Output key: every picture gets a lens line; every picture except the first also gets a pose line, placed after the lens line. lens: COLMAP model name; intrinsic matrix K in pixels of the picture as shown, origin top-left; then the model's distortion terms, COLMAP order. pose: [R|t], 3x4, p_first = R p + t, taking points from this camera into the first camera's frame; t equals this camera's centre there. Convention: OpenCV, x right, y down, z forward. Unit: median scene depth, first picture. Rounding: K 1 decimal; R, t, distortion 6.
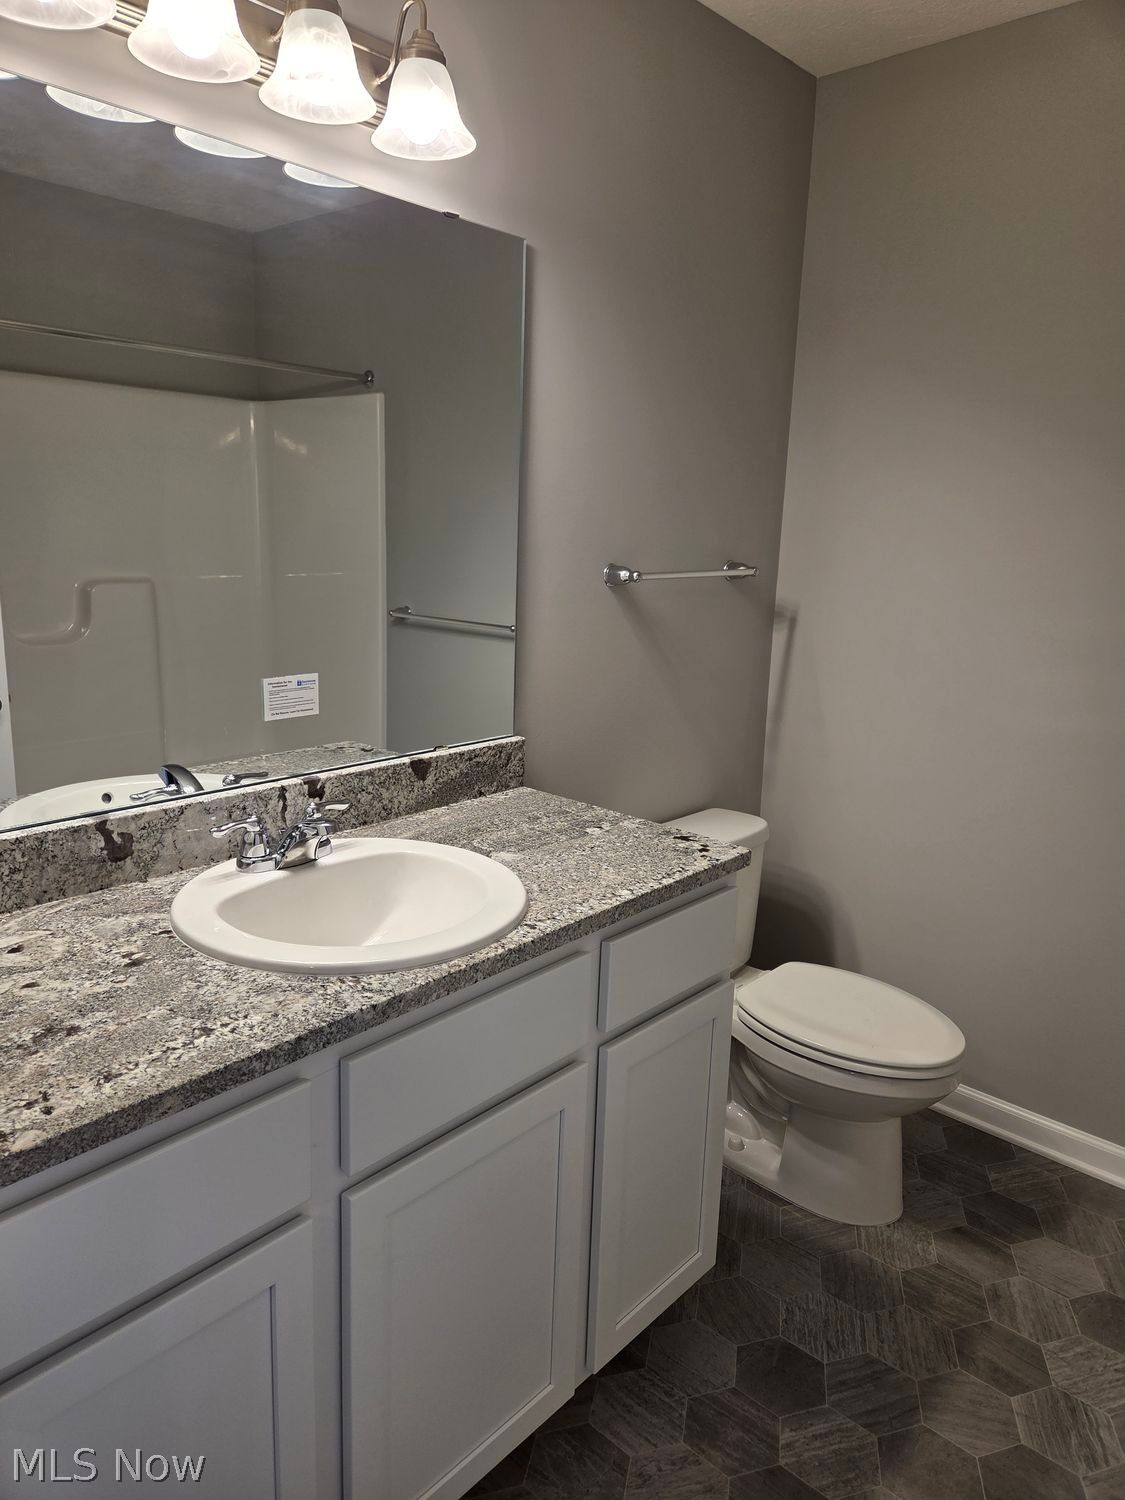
lens RADIAL K [[1004.8, 0, 561.9], [0, 1004.8, 749.6], [0, 0, 1]] dist [0.069470, -0.051674]
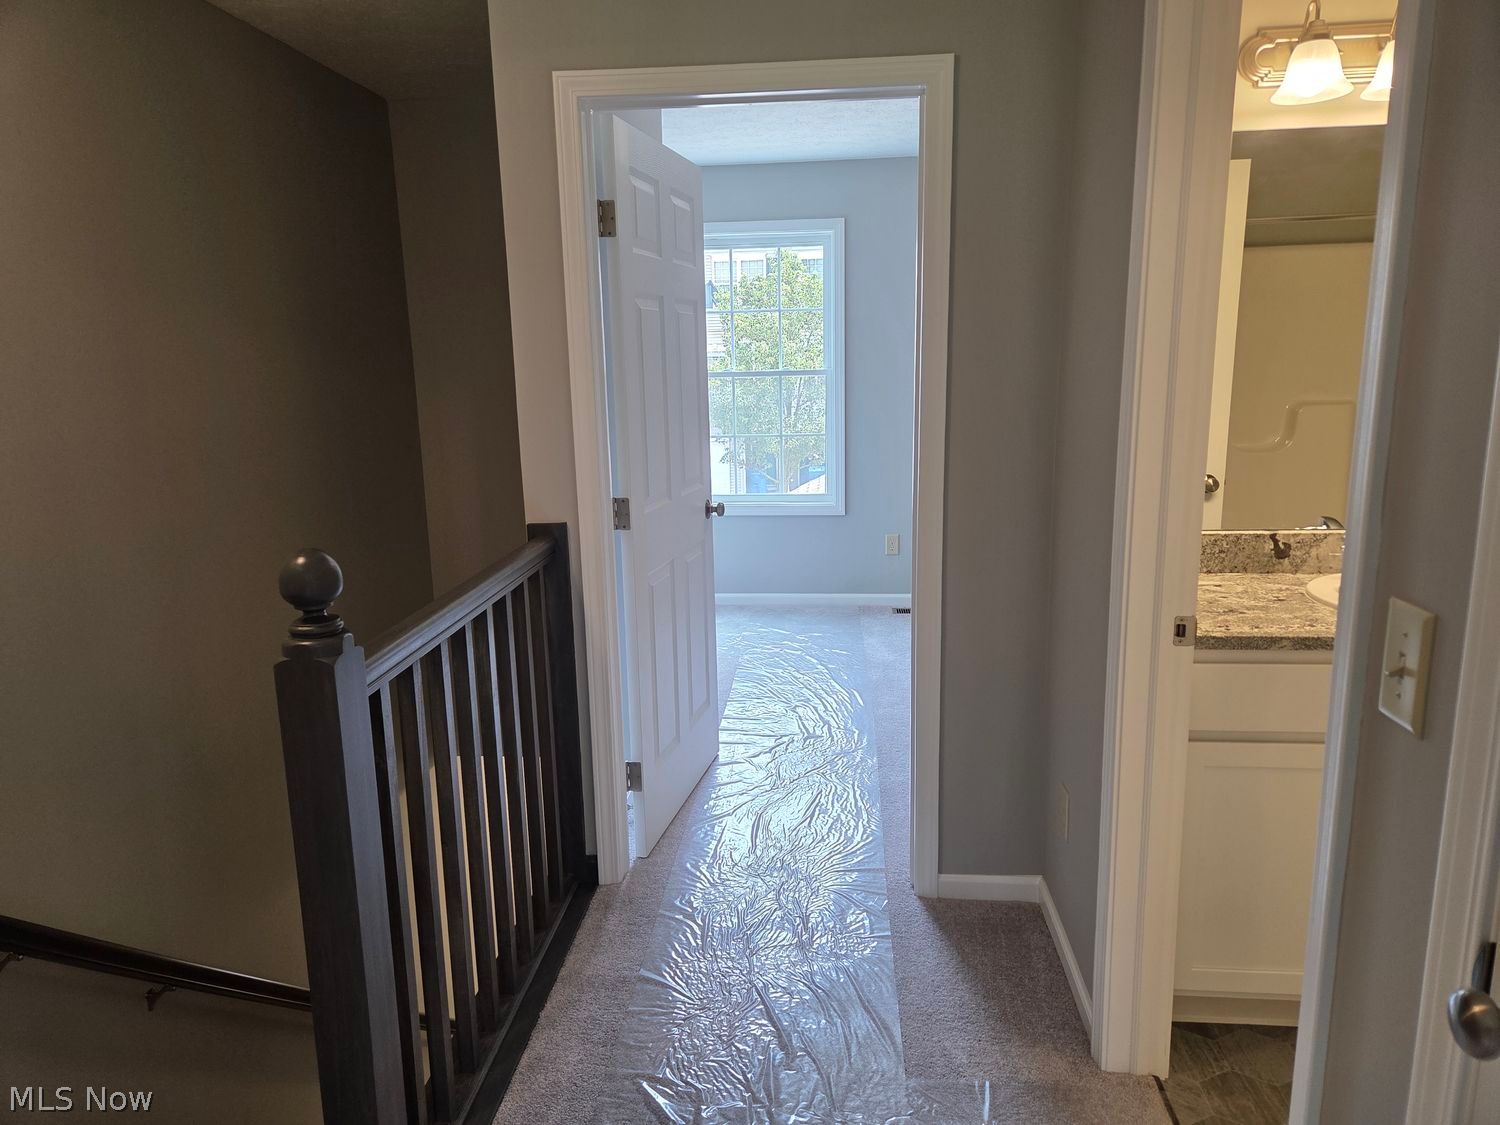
lens RADIAL K [[1004.8, 0, 742.7], [0, 1004.8, 558.5], [0, 0, 1]] dist [0.069470, -0.051674]
pose [[0.597377, 0.112921, -0.793971, 0.383203], [-0.130192, 0.990559, 0.042925, 0.154028], [0.791322, 0.077726, 0.606438, -0.748965]]
